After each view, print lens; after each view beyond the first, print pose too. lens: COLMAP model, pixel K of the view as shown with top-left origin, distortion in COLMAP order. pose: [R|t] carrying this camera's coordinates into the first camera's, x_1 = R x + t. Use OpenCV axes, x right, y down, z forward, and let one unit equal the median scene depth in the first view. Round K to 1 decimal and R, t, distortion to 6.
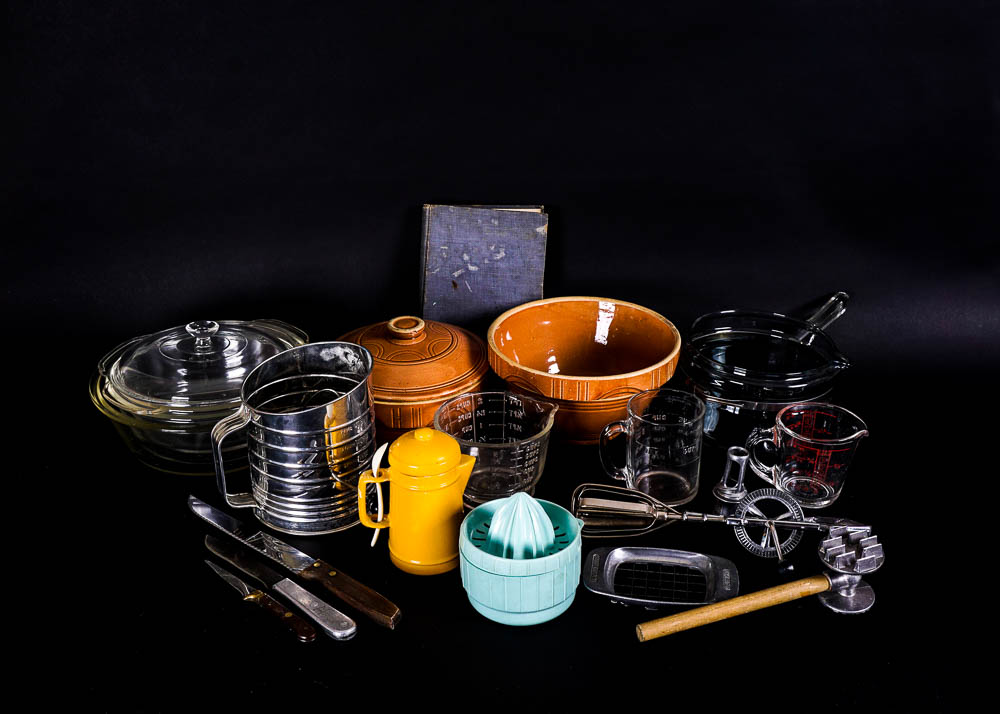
lens RADIAL K [[1048.9, 0, 500.0], [0, 1048.9, 357.0], [0, 0, 1]] dist [0.014443, 0.004217]
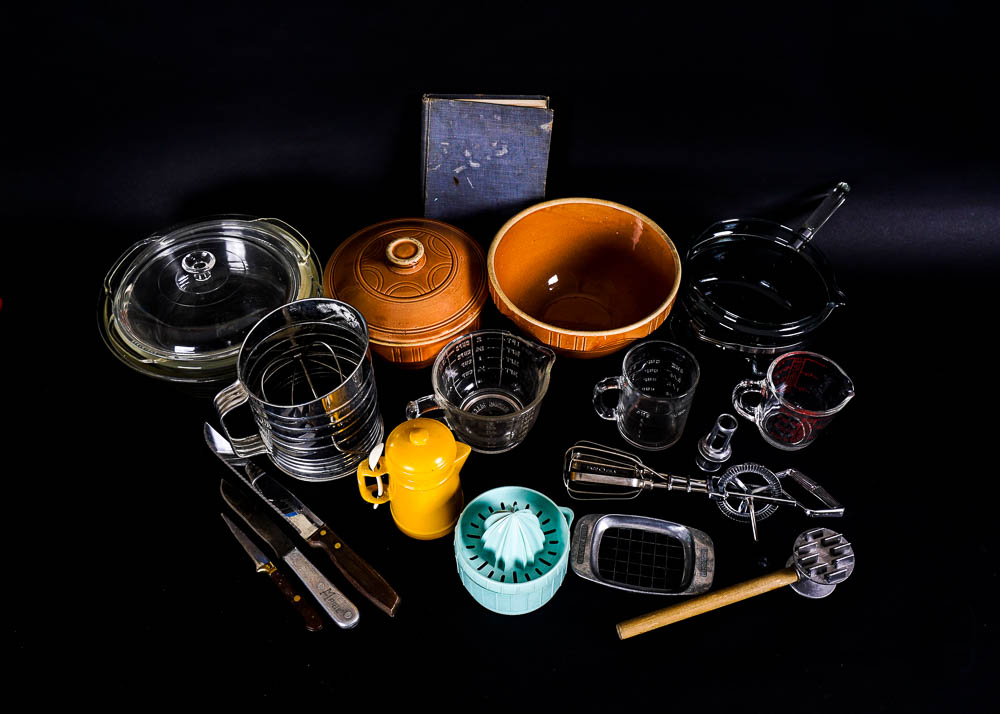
lens RADIAL K [[819.3, 0, 500.0], [0, 819.3, 357.0], [0, 0, 1]] dist [-0.006327, -0.001583]
pose [[0.999789, 0.019596, -0.006234, 0.007394], [-0.015409, 0.914663, 0.403924, -0.276447], [0.013617, -0.403743, 0.914771, 0.276244]]
